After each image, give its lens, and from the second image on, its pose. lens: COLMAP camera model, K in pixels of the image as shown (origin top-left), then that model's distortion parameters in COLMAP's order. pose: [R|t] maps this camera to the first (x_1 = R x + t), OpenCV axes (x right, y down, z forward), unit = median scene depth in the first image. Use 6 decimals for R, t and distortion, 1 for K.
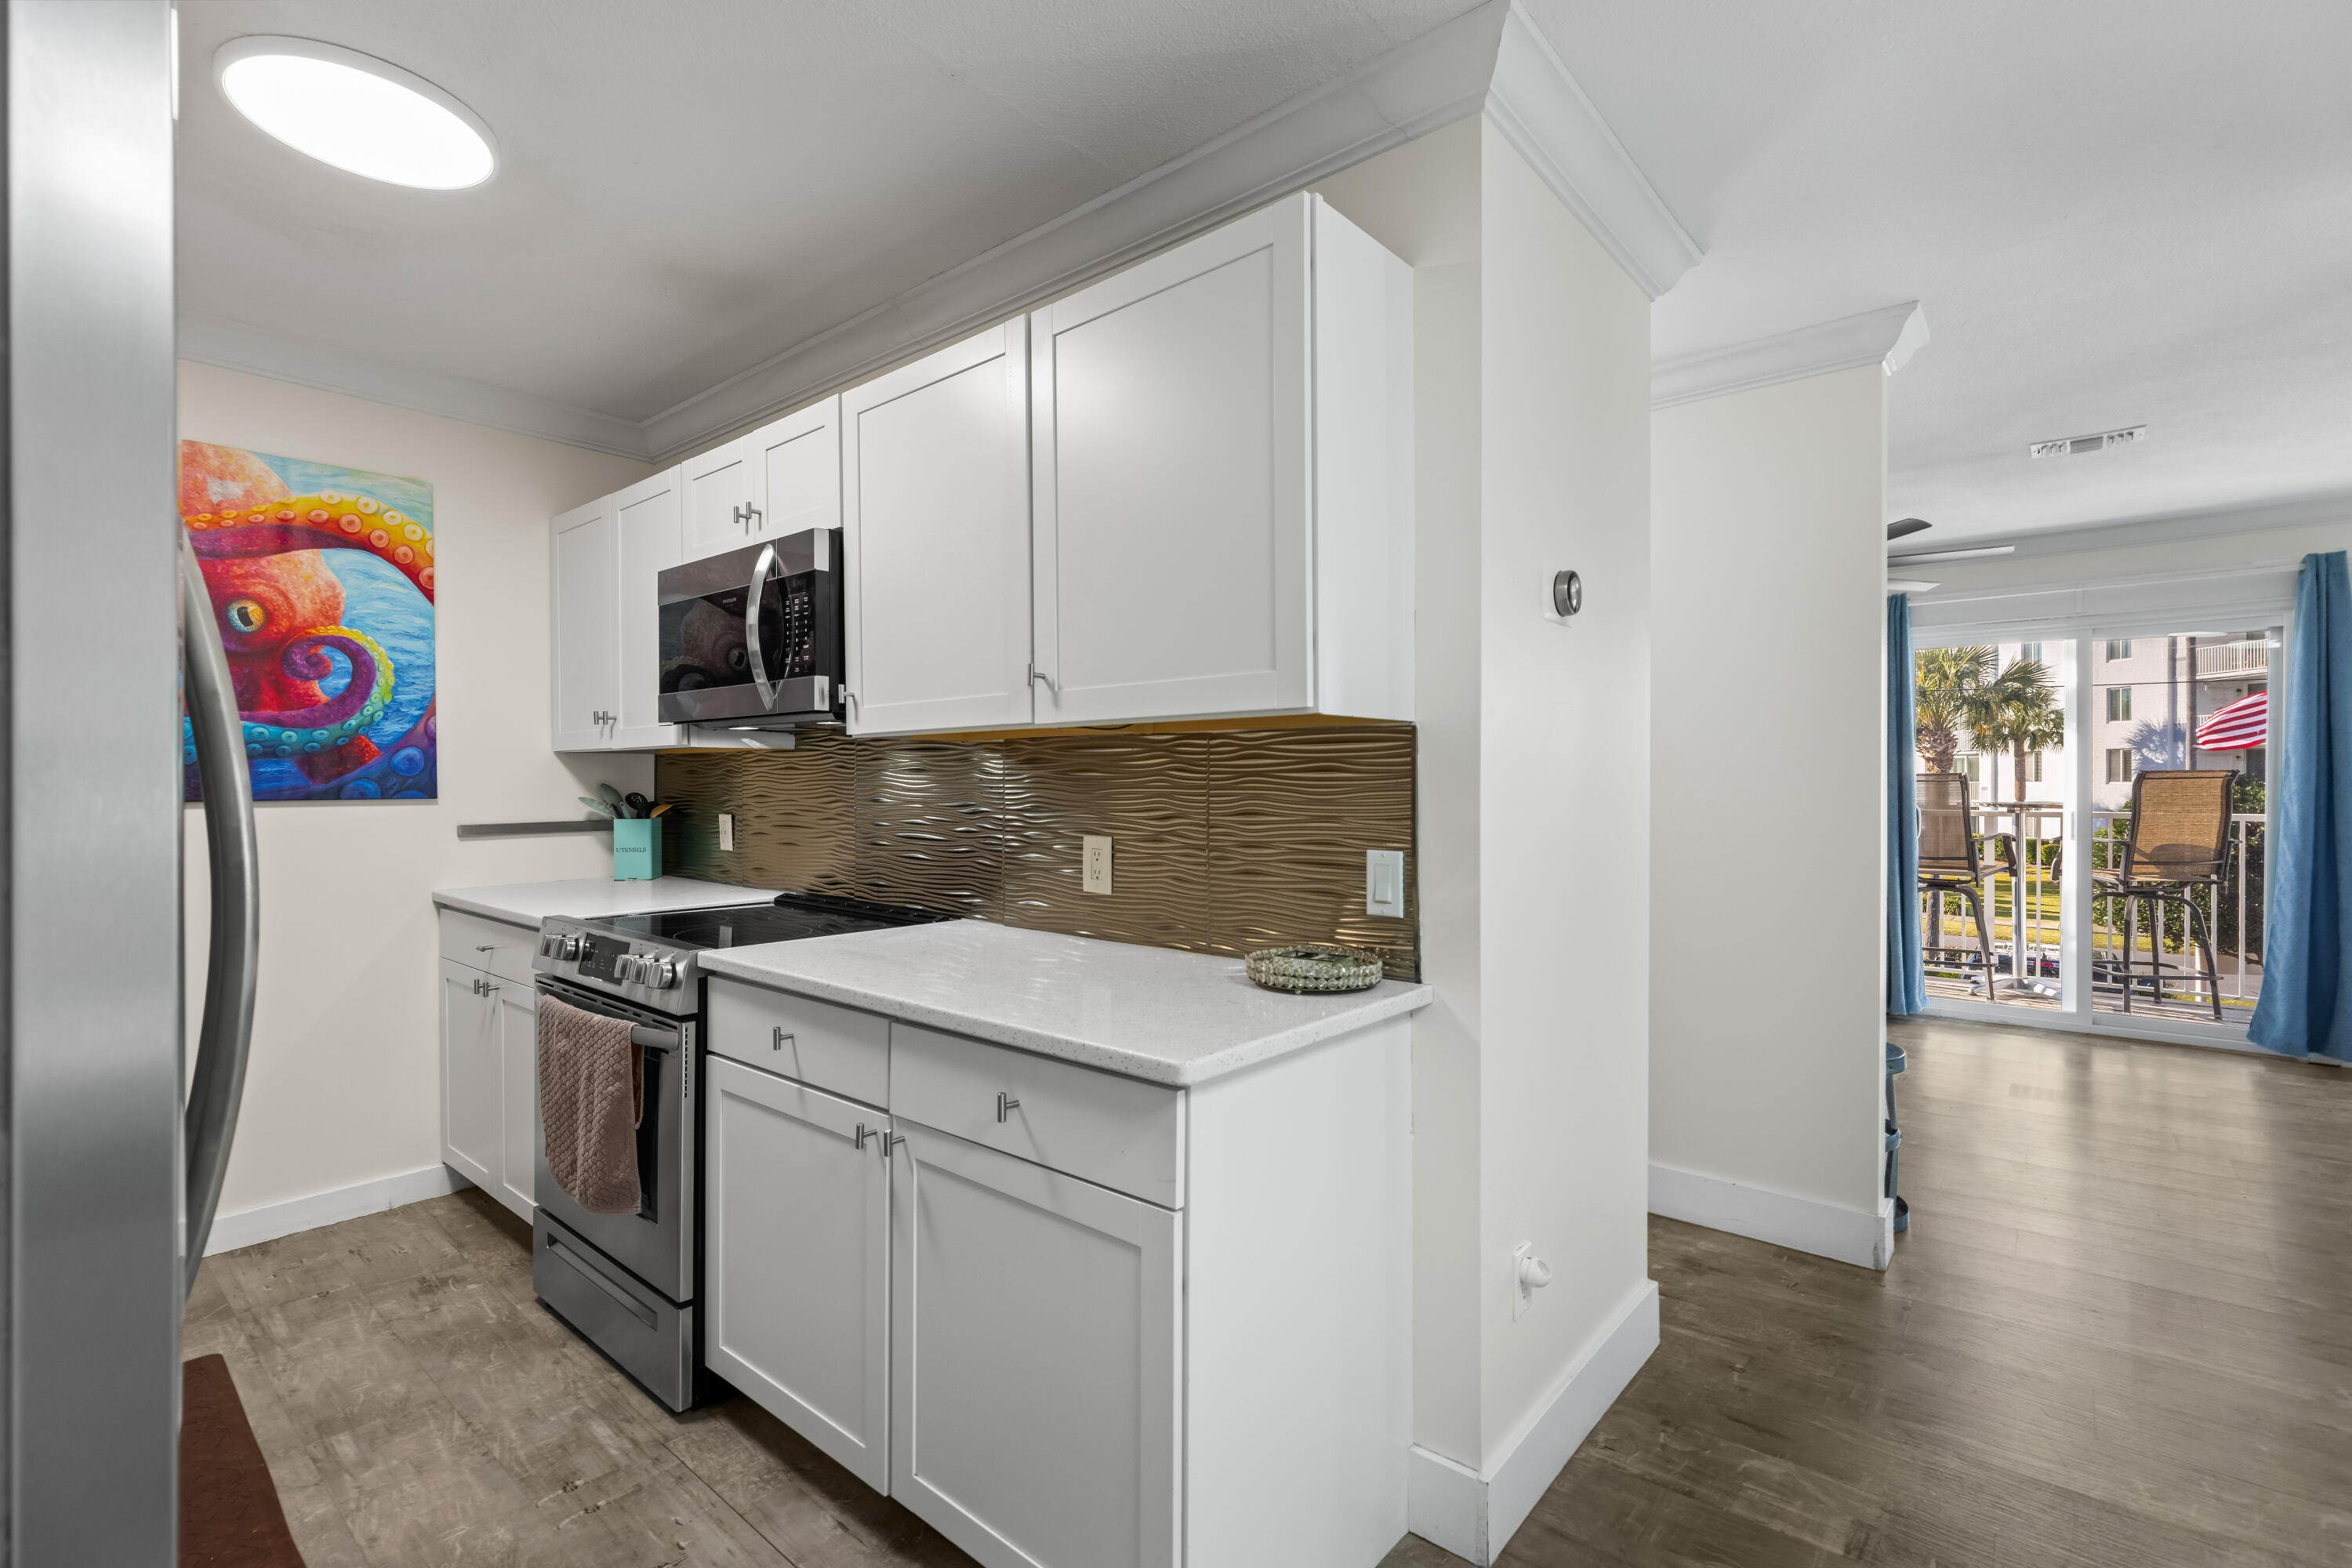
lens RADIAL K [[1062.4, 0, 1167.2], [0, 1062.4, 778.8], [0, 0, 1]] dist [0.009301, -0.001086]
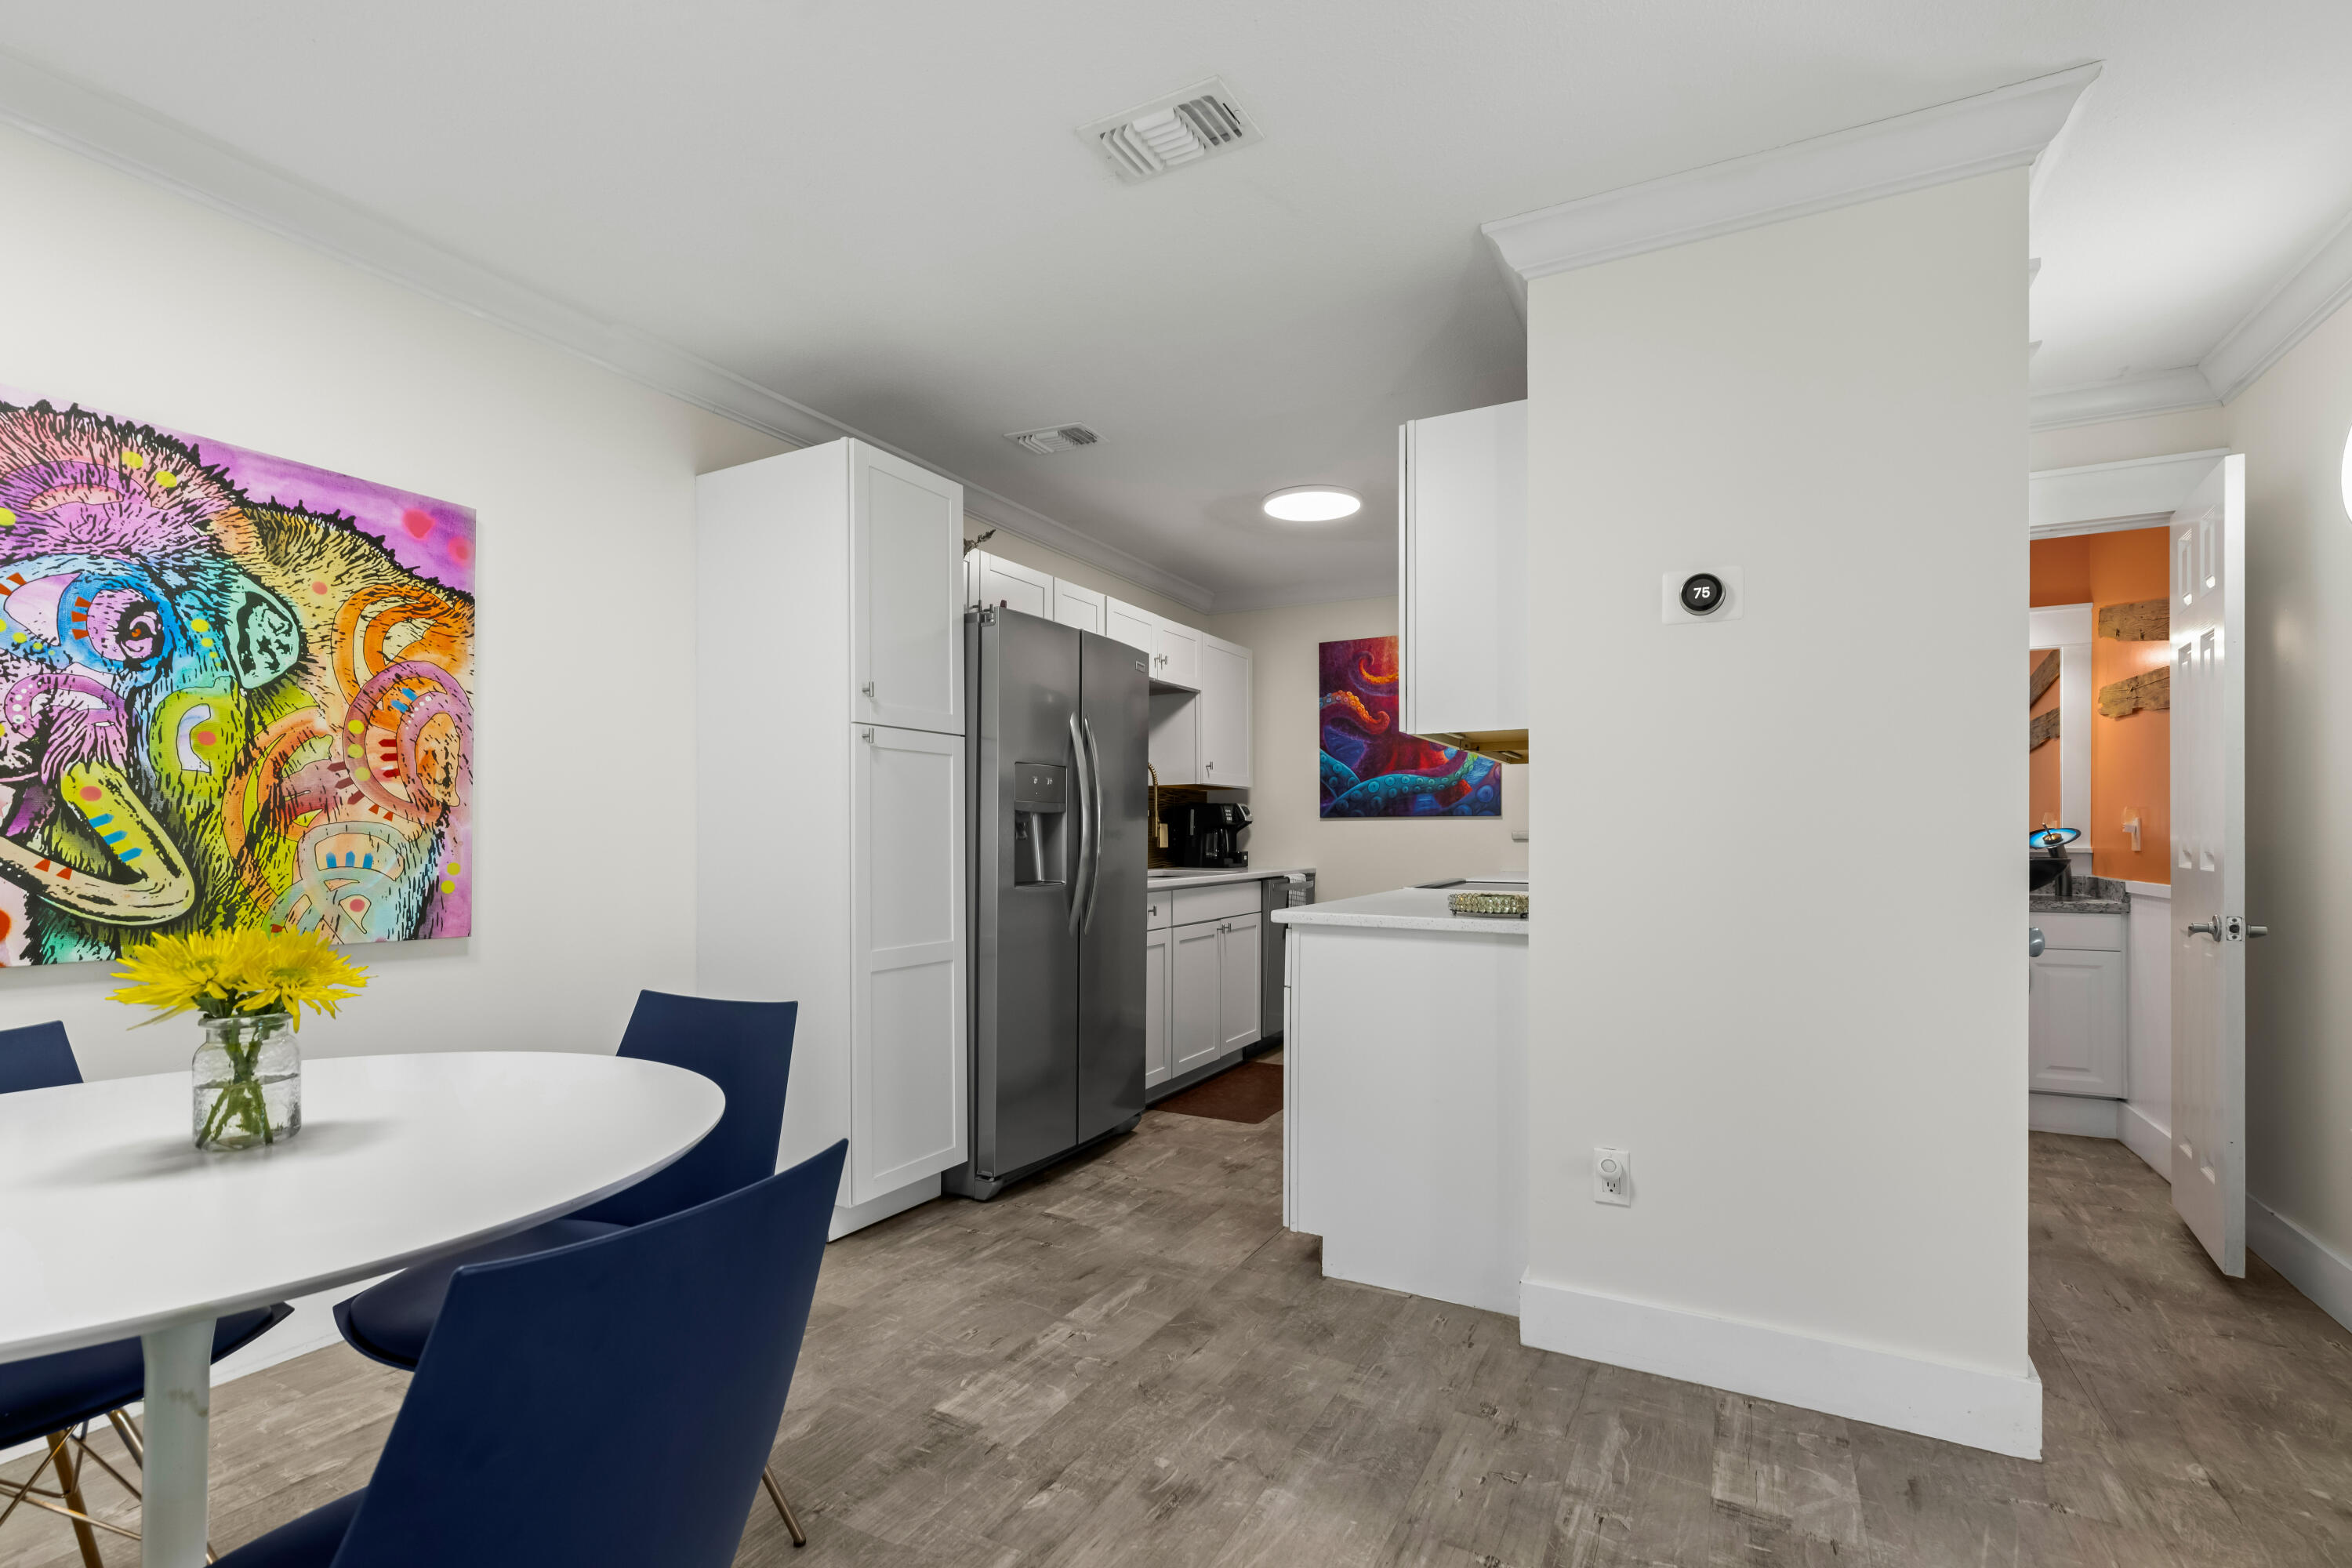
lens RADIAL K [[1062.4, 0, 1159.9], [0, 1062.4, 831.6], [0, 0, 1]] dist [0.009301, -0.001086]
pose [[0.206662, -0.000898, -0.978412, 0.927196], [0.000417, 1.000000, -0.000830, 0.050063], [0.978412, -0.000237, 0.206662, 0.160098]]
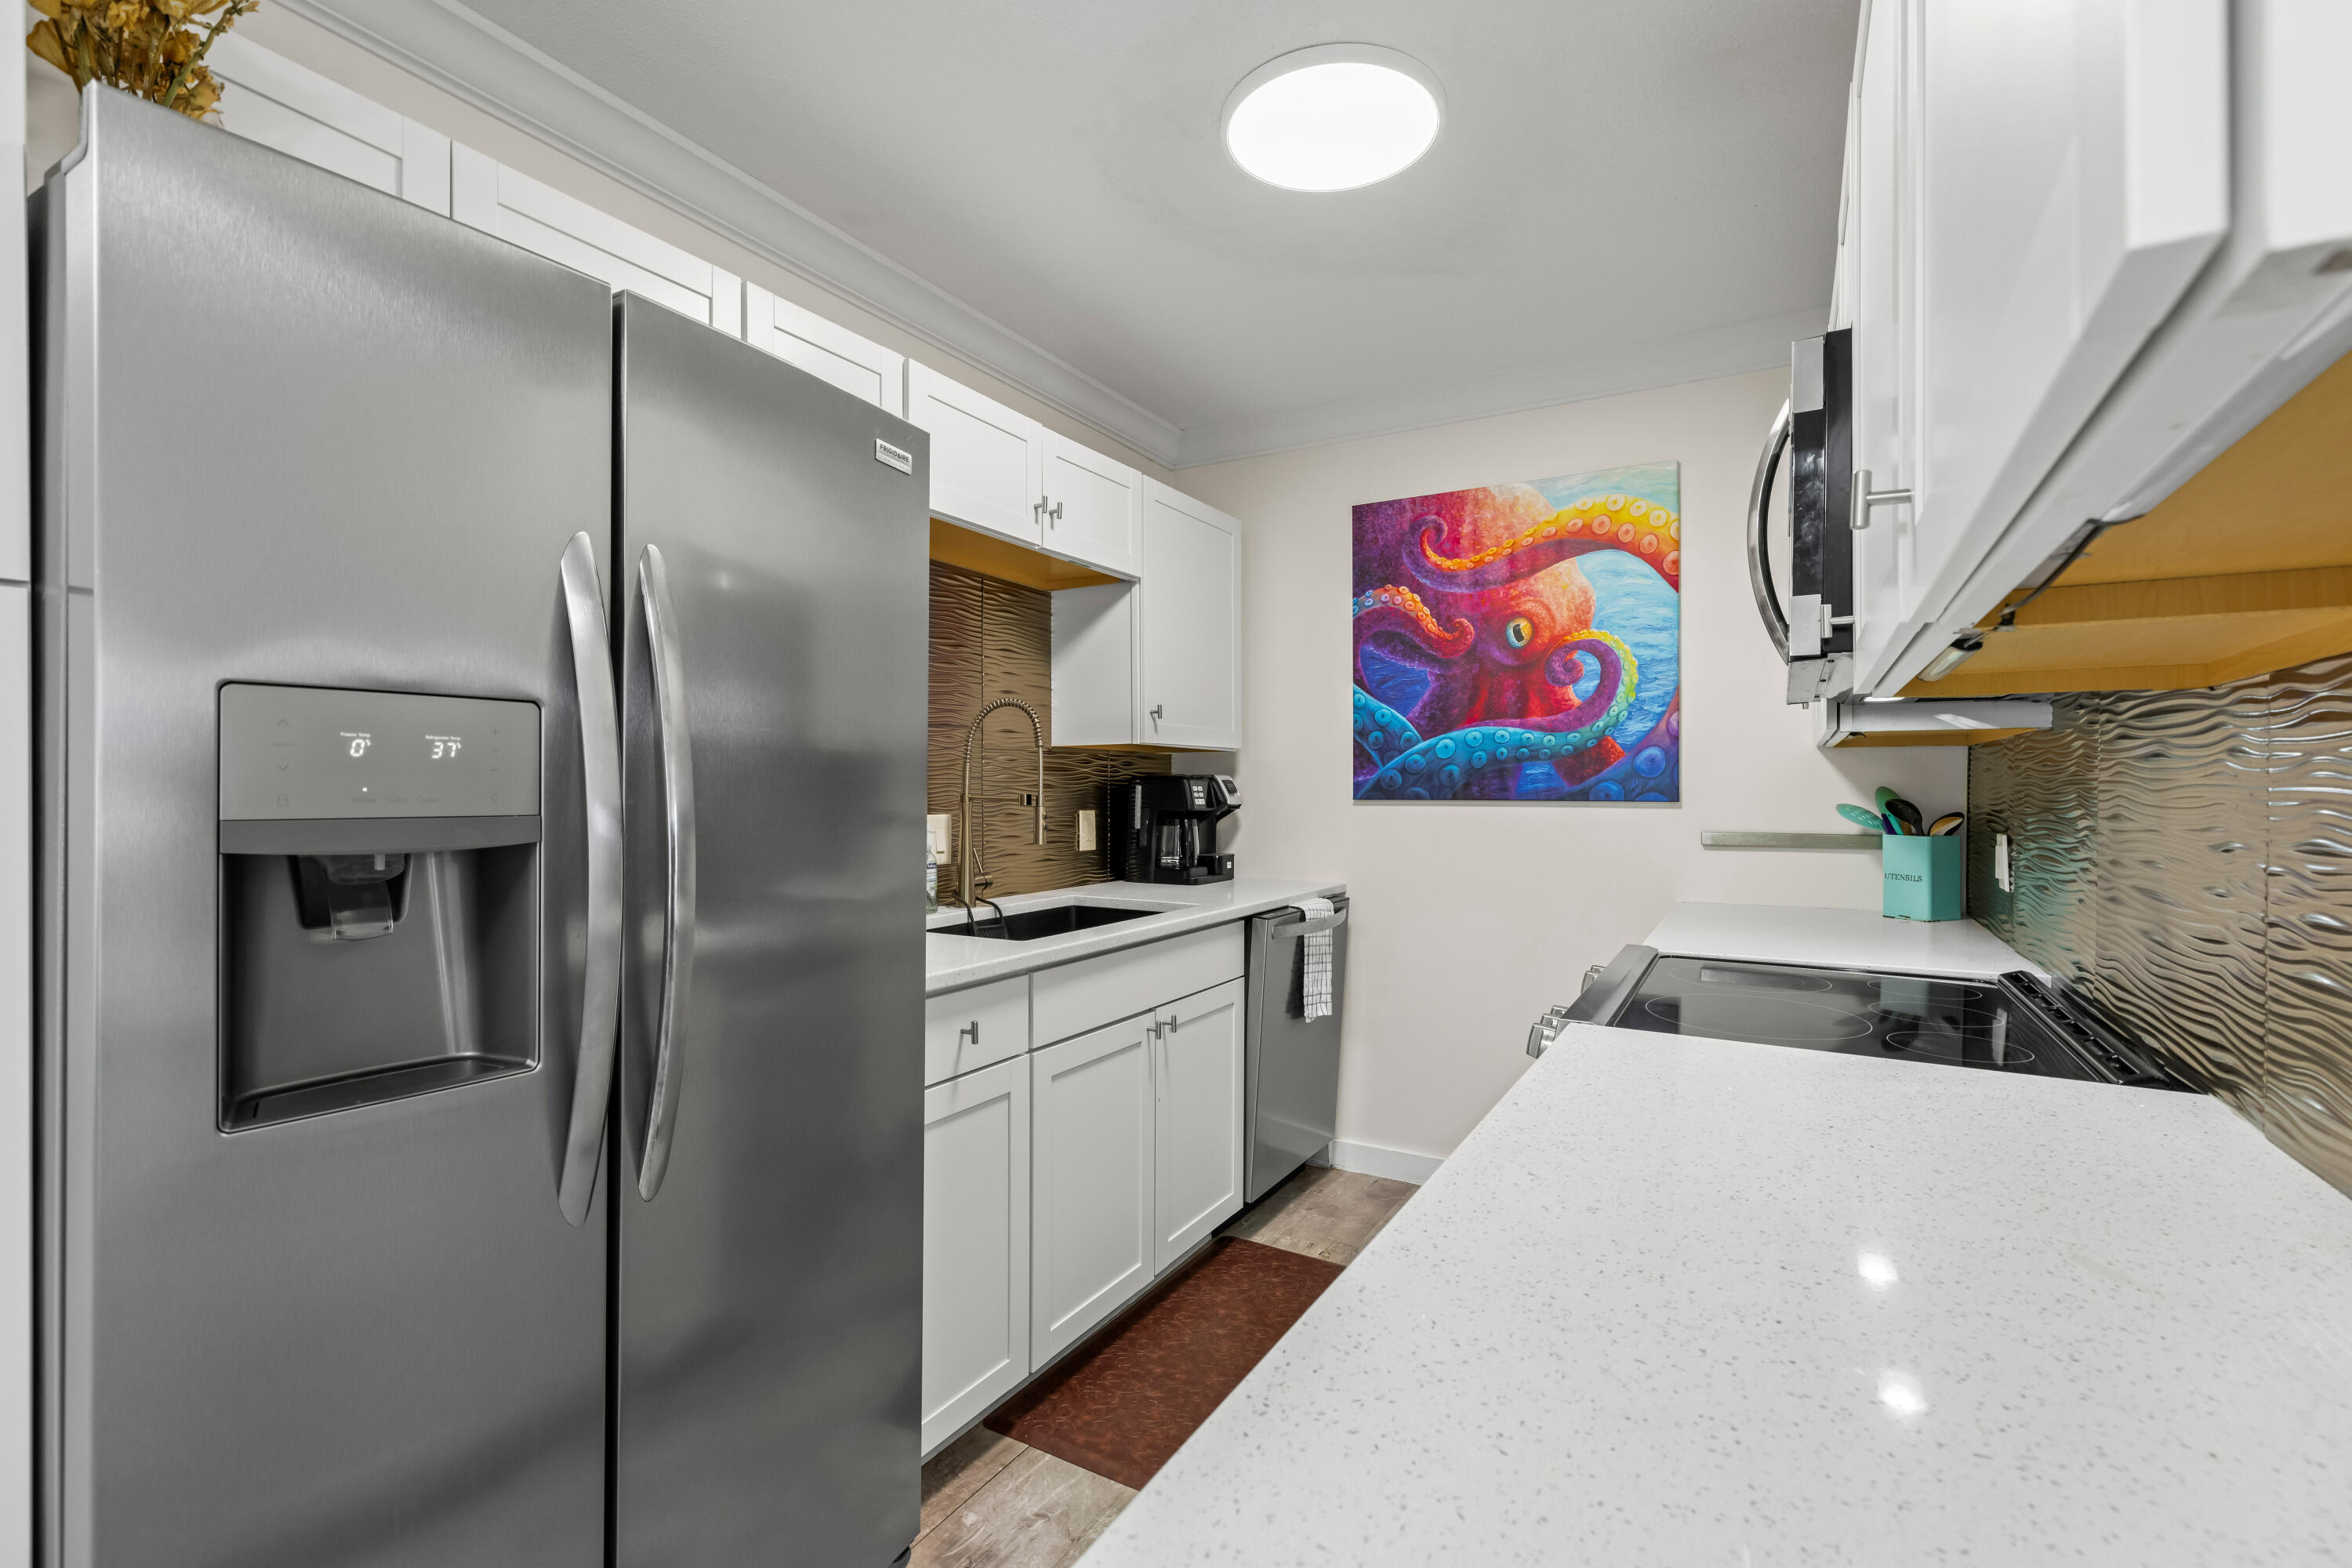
lens RADIAL K [[1047.9, 0, 1171.4], [0, 1047.9, 788.2], [0, 0, 1]] dist [0.007945, -0.000693]
pose [[0.177500, 0.004604, -0.984110, 0.140997], [-0.001999, 0.999989, 0.004318, 0.004075], [0.984119, 0.001200, 0.177507, 0.463685]]
